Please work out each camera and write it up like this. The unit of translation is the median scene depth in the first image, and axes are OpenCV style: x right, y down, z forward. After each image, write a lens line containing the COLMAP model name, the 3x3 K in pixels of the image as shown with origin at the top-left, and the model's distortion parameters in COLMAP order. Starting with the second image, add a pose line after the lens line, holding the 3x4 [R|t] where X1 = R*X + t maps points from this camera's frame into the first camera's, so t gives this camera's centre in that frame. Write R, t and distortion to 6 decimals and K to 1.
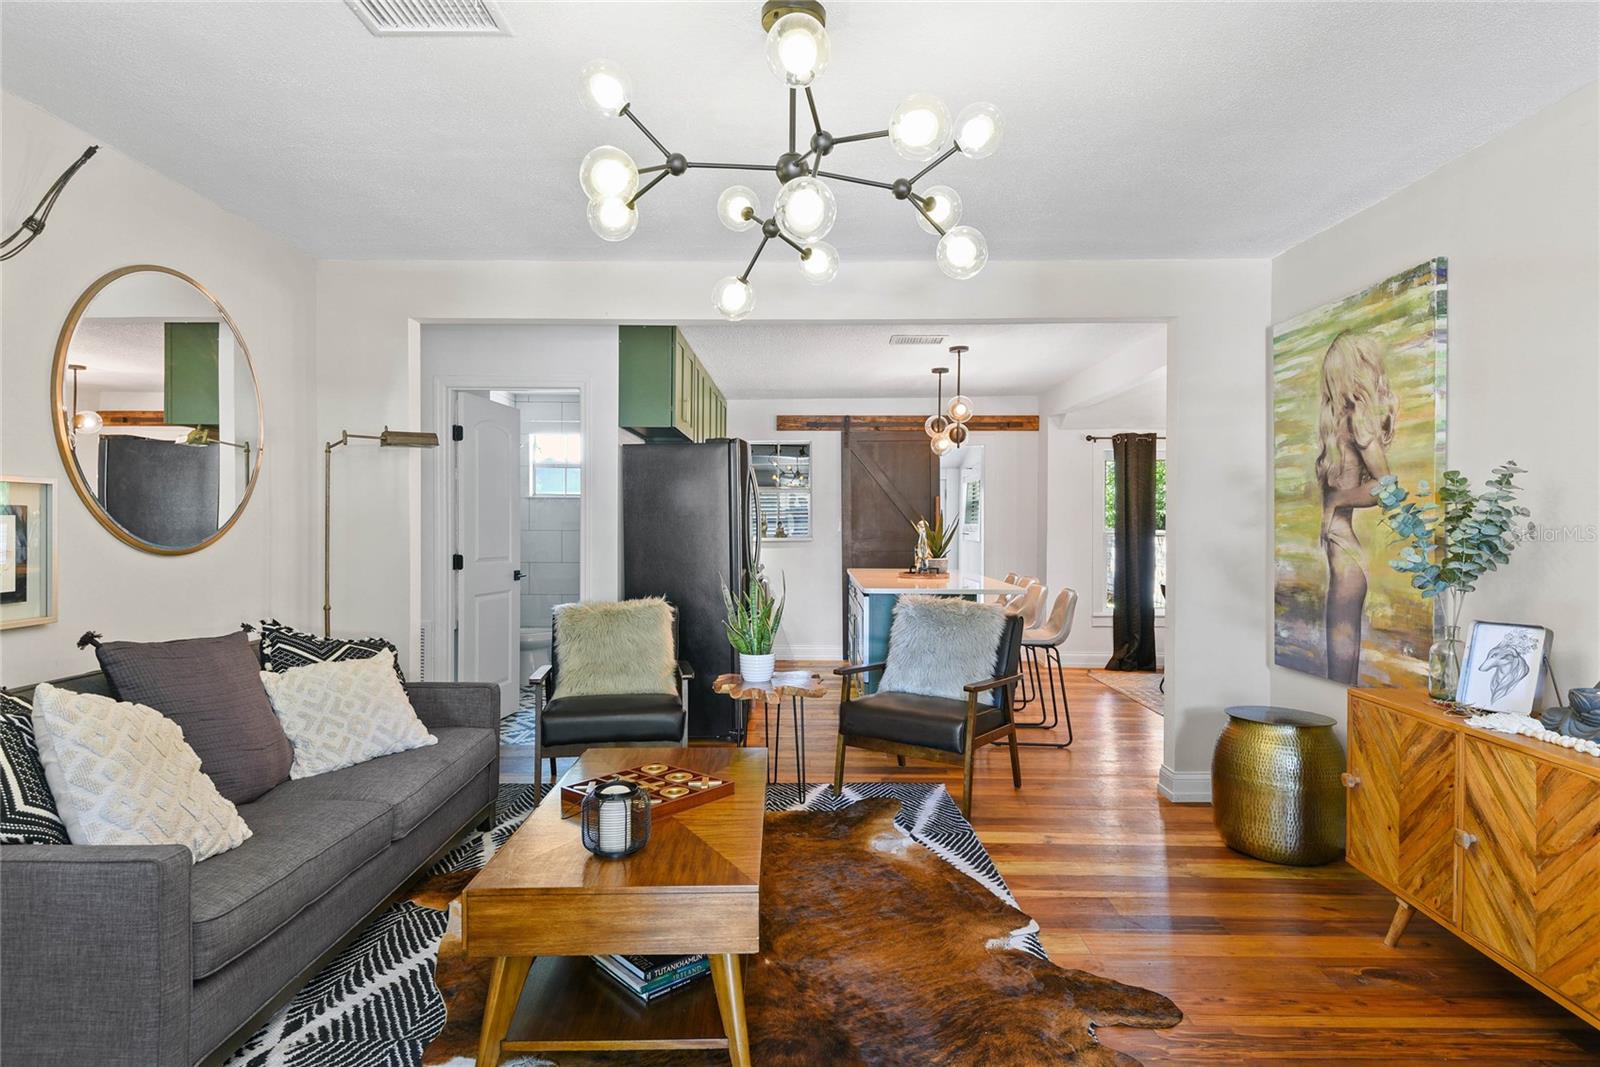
lens RADIAL K [[855.3, 0, 797.8], [0, 855.3, 522.6], [0, 0, 1]] dist [0.010204, -0.000113]
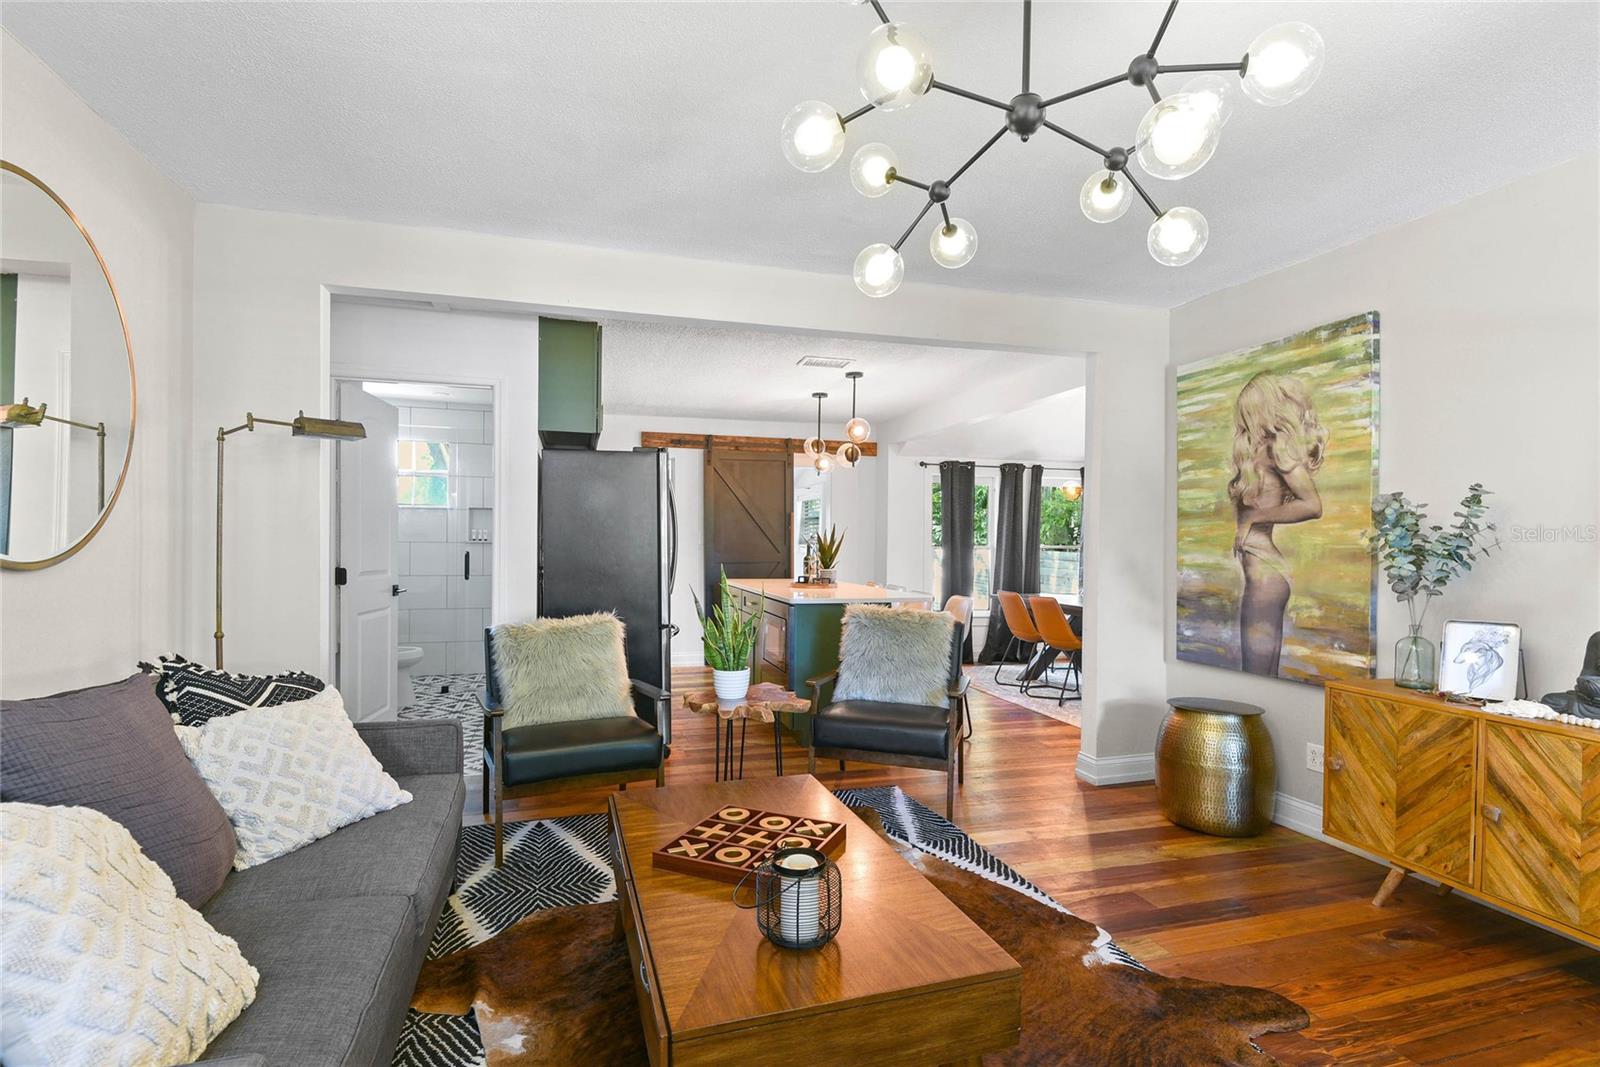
lens RADIAL K [[750.0, 0, 796.5], [0, 750.0, 540.6], [0, 0, 1]] dist [-0.001310, -0.006288]
pose [[0.960266, 0.005406, 0.279033, -0.273132], [-0.006435, 0.999975, 0.002772, 0.007395], [-0.279011, -0.004457, 0.960277, 0.219960]]
